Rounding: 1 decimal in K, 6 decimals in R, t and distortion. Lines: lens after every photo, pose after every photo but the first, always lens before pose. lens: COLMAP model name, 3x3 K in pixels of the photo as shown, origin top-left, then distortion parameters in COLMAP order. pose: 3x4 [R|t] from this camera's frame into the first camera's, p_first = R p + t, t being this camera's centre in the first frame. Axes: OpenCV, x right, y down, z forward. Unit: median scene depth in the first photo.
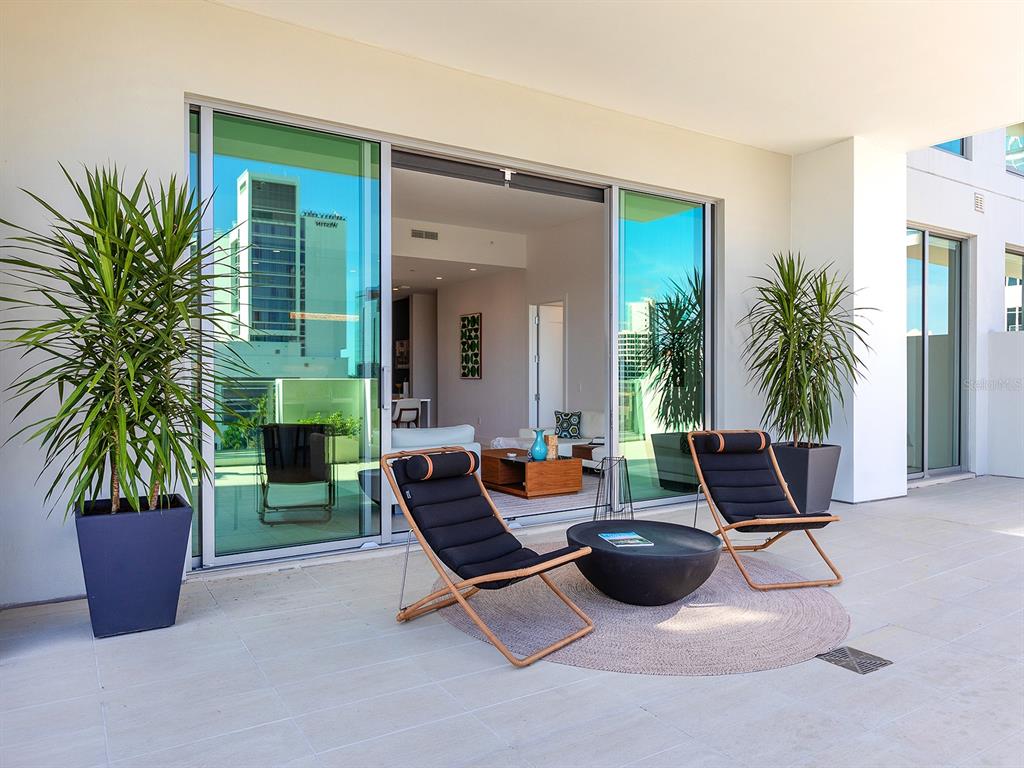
lens RADIAL K [[636.3, 0, 512.0], [0, 636.3, 384.0], [0, 0, 1]] dist [-0.003965, -0.001913]
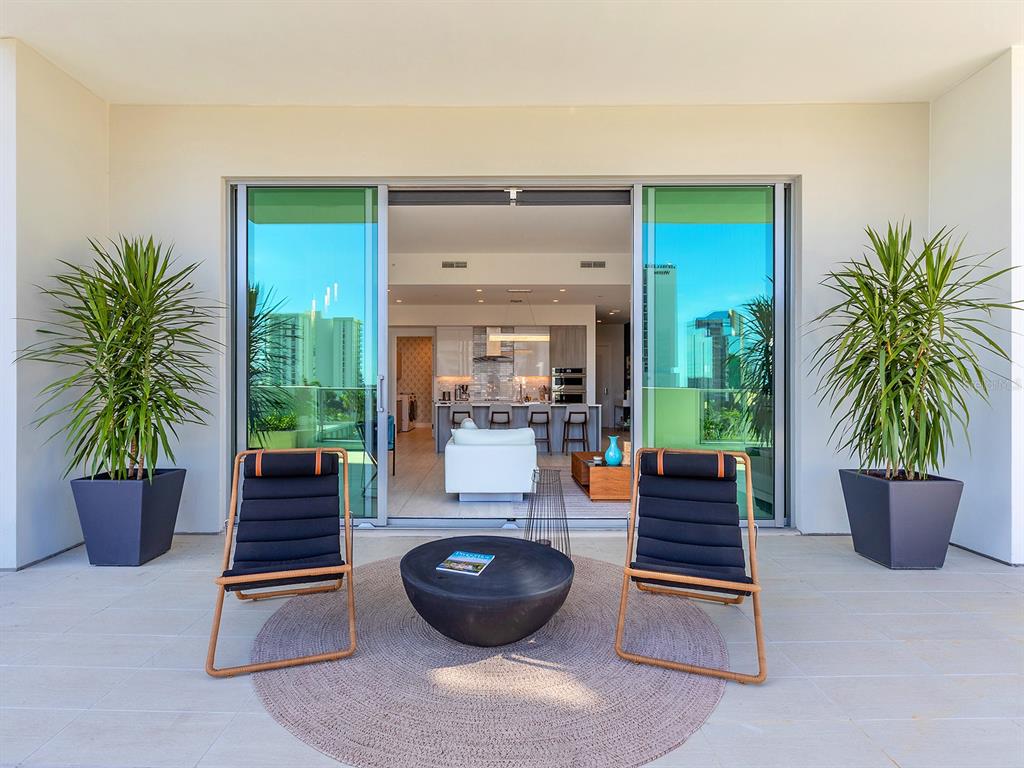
lens RADIAL K [[495.0, 0, 512.0], [0, 495.0, 384.0], [0, 0, 1]] dist [-0.005103, 0.006372]
pose [[0.859354, -0.001046, -0.511380, 0.473312], [-0.006951, 0.999882, -0.013725, -0.000379], [0.511334, 0.015349, 0.859245, 0.336537]]
